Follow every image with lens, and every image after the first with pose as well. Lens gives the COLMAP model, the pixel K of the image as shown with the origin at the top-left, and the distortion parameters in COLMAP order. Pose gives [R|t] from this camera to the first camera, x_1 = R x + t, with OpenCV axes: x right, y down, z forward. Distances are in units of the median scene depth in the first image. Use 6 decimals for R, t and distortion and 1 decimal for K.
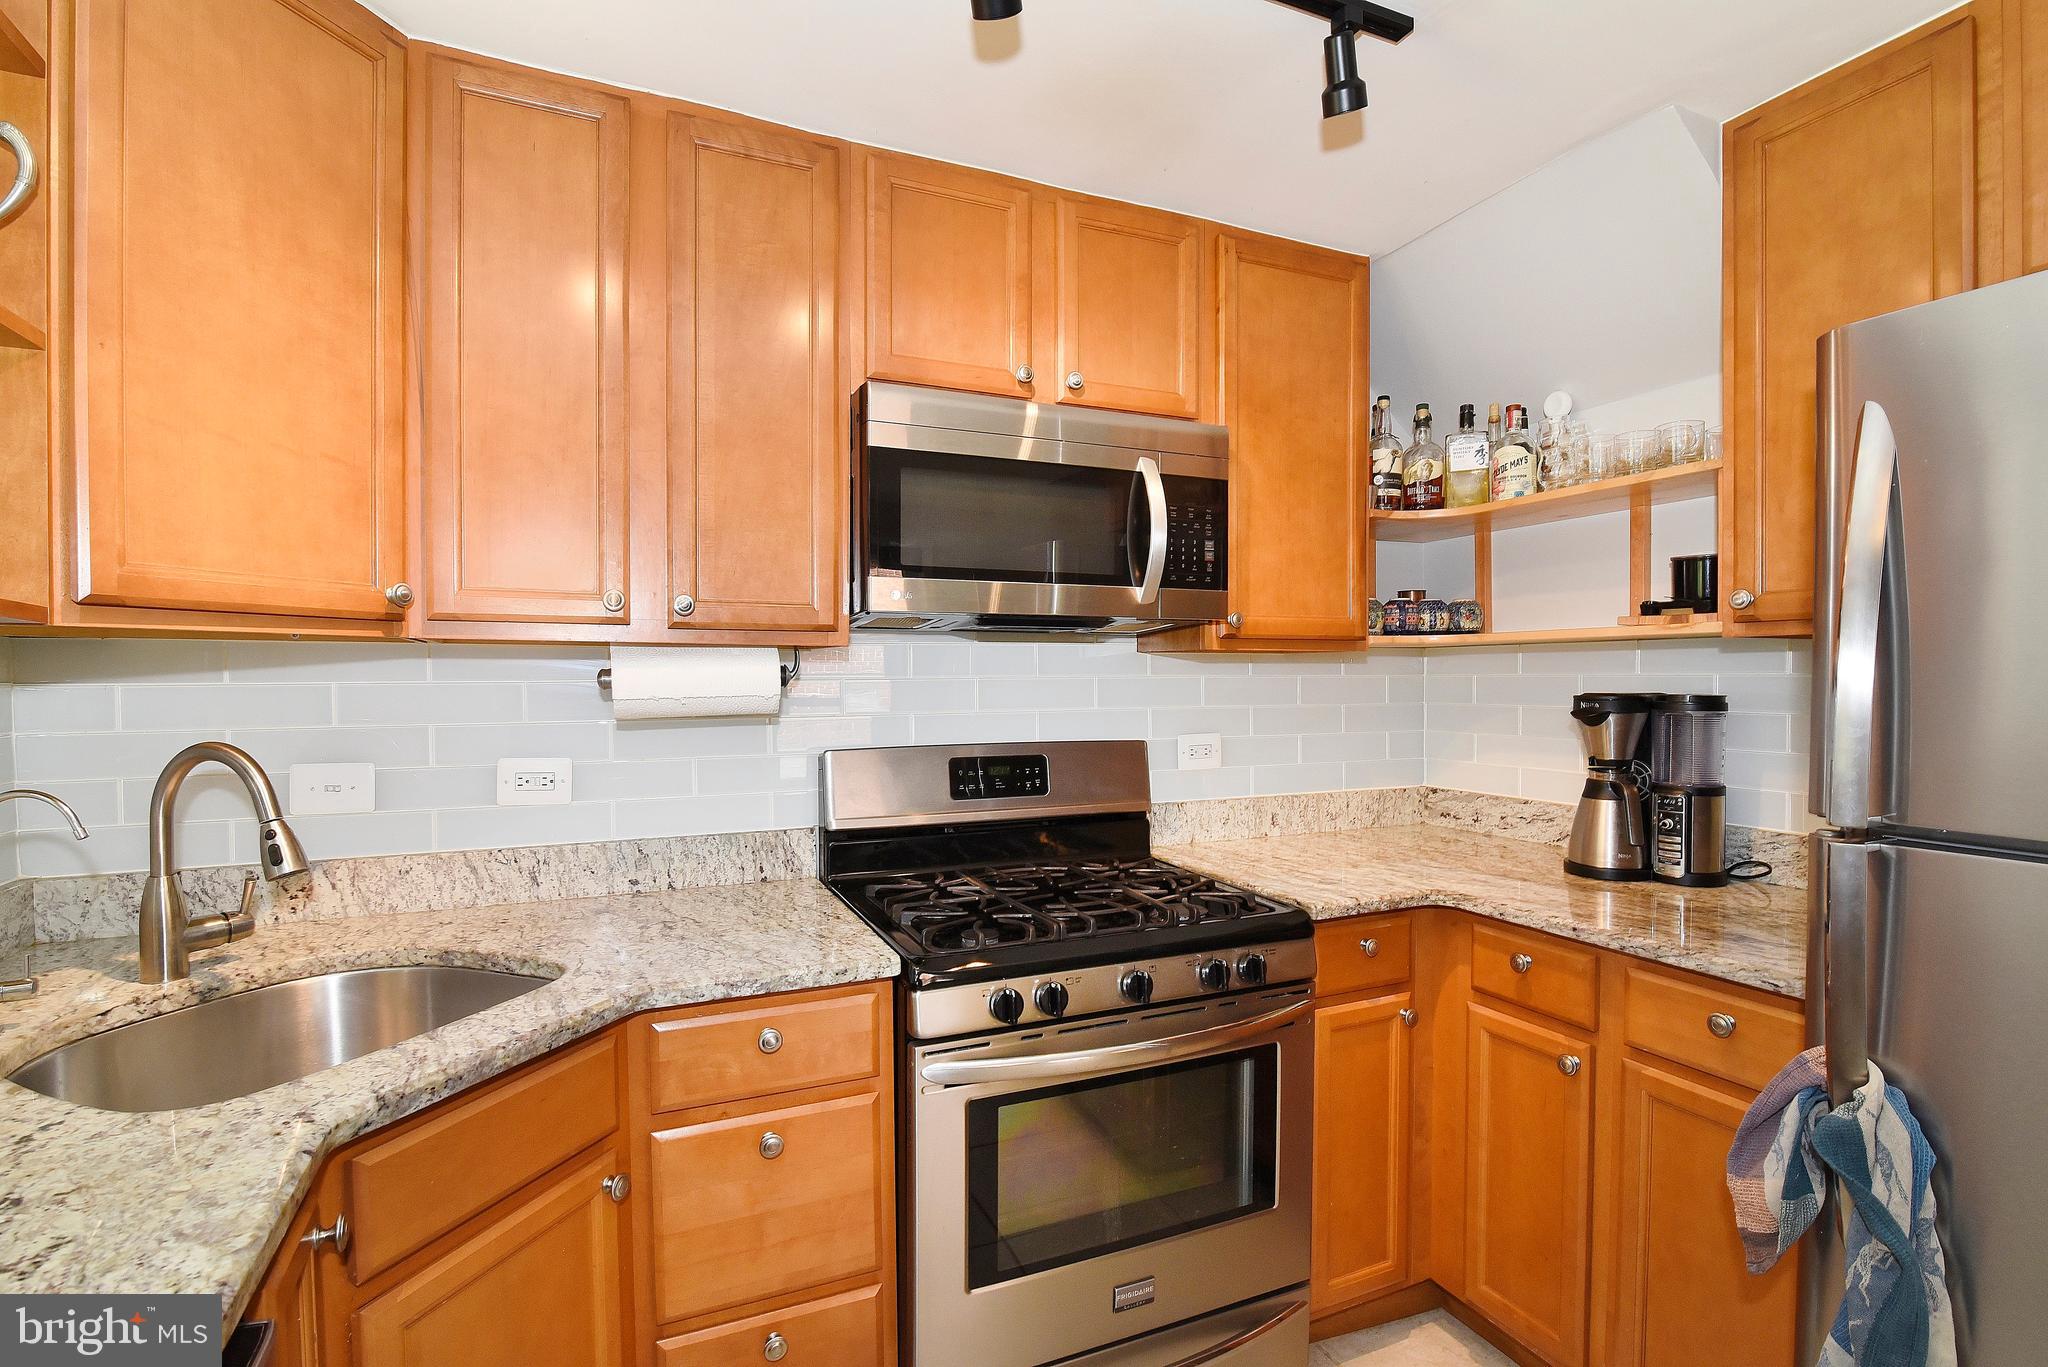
lens RADIAL K [[947.4, 0, 1028.4], [0, 947.4, 694.5], [0, 0, 1]] dist [-0.017308, -0.000963]
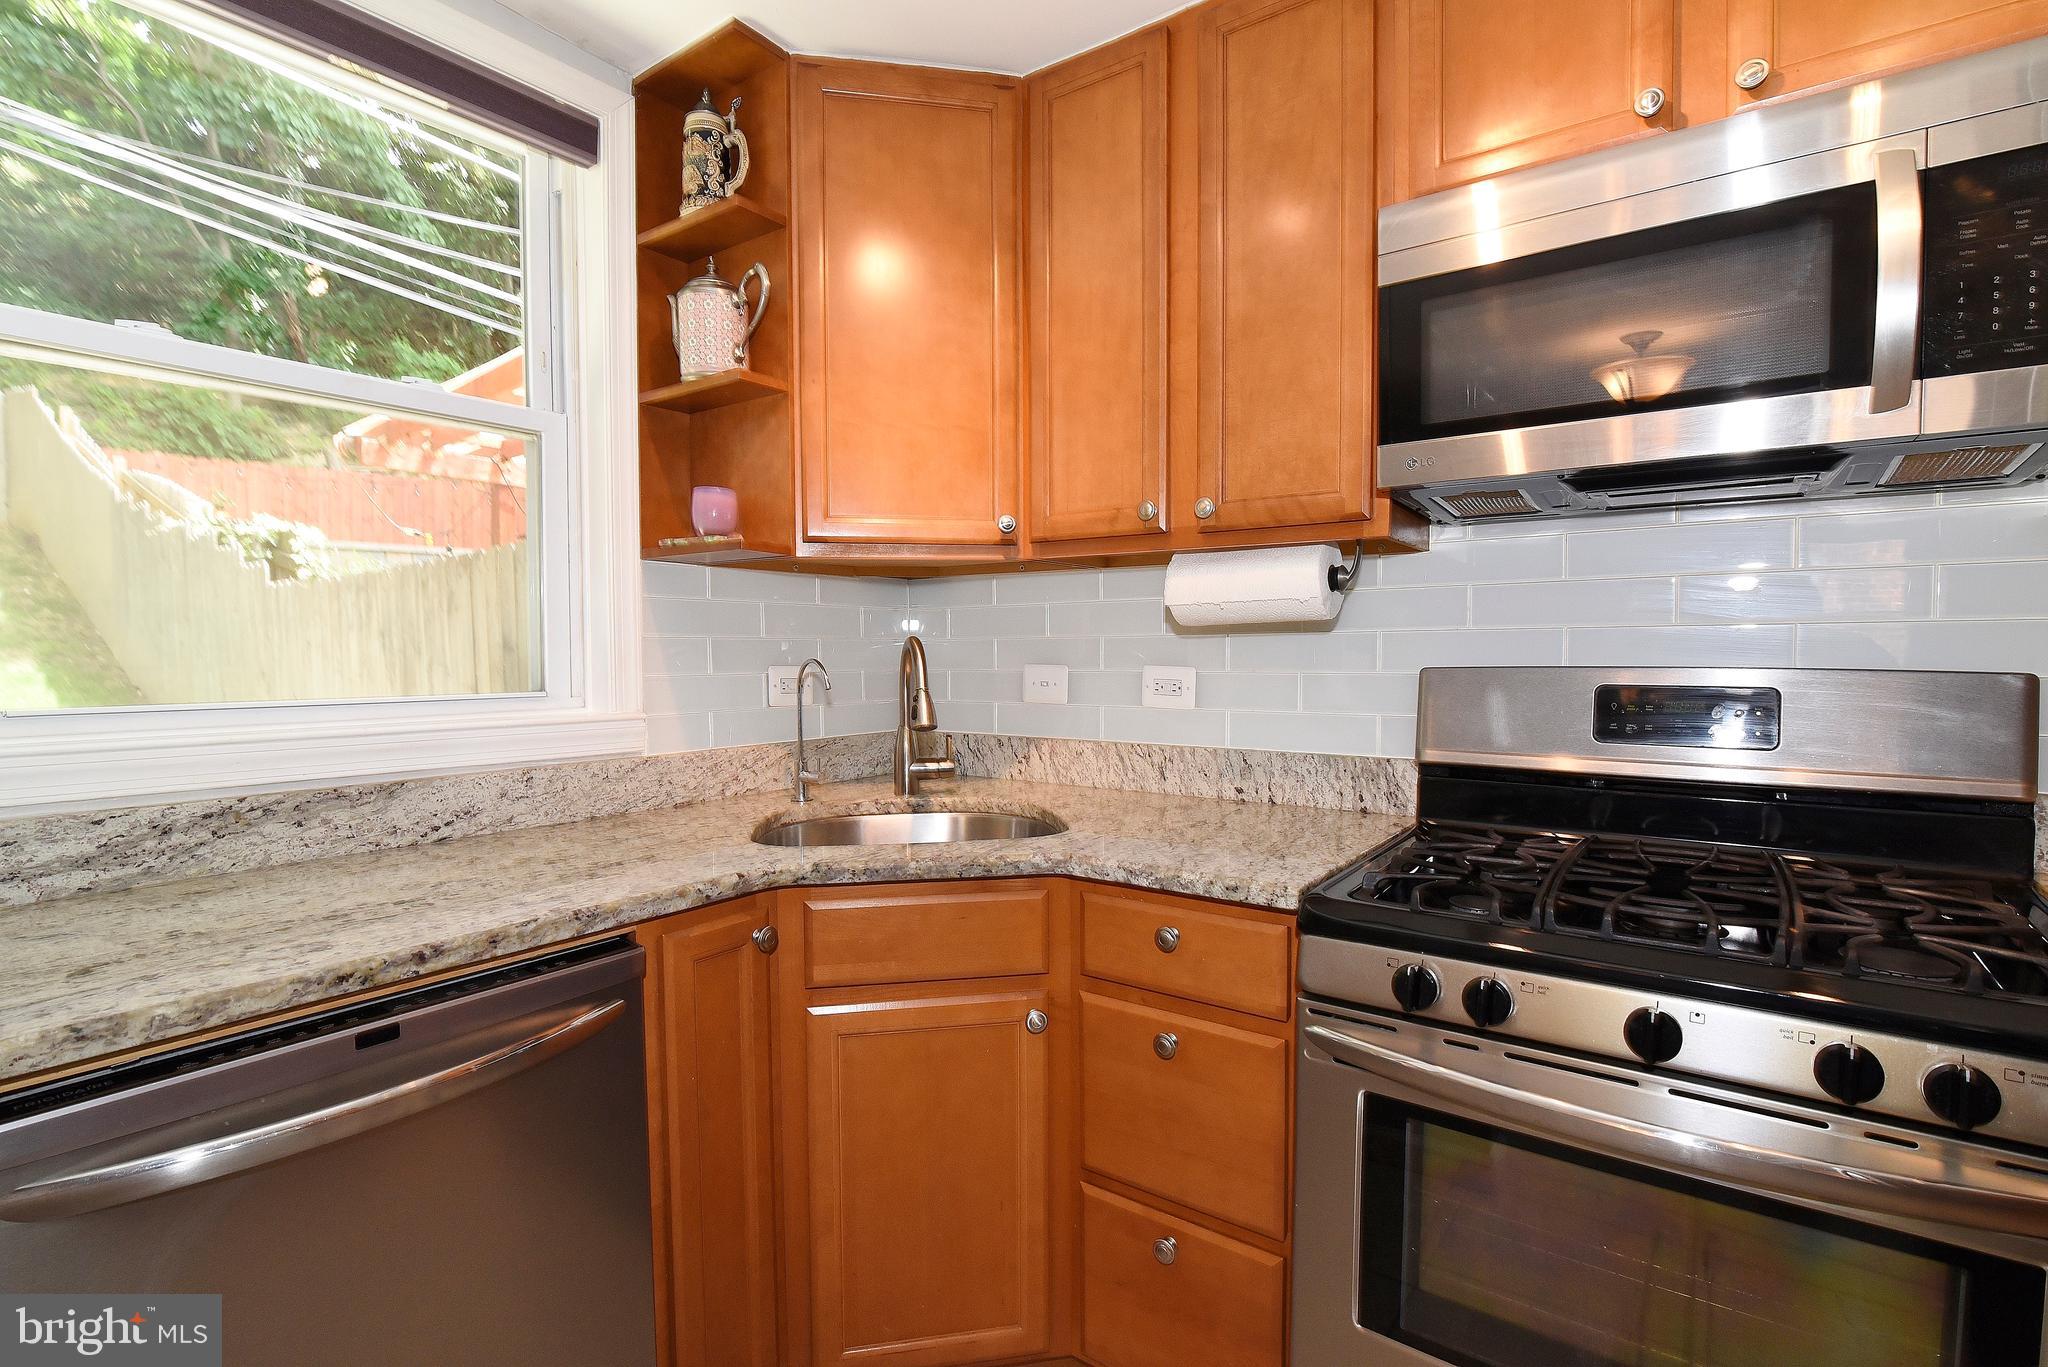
lens RADIAL K [[947.4, 0, 1048.7], [0, 947.4, 701.5], [0, 0, 1]] dist [-0.017308, -0.000963]
pose [[0.497507, 0.041818, -0.866452, 0.428085], [-0.010644, 0.999056, 0.042106, 0.069165], [0.867395, -0.011726, 0.497482, 0.348966]]
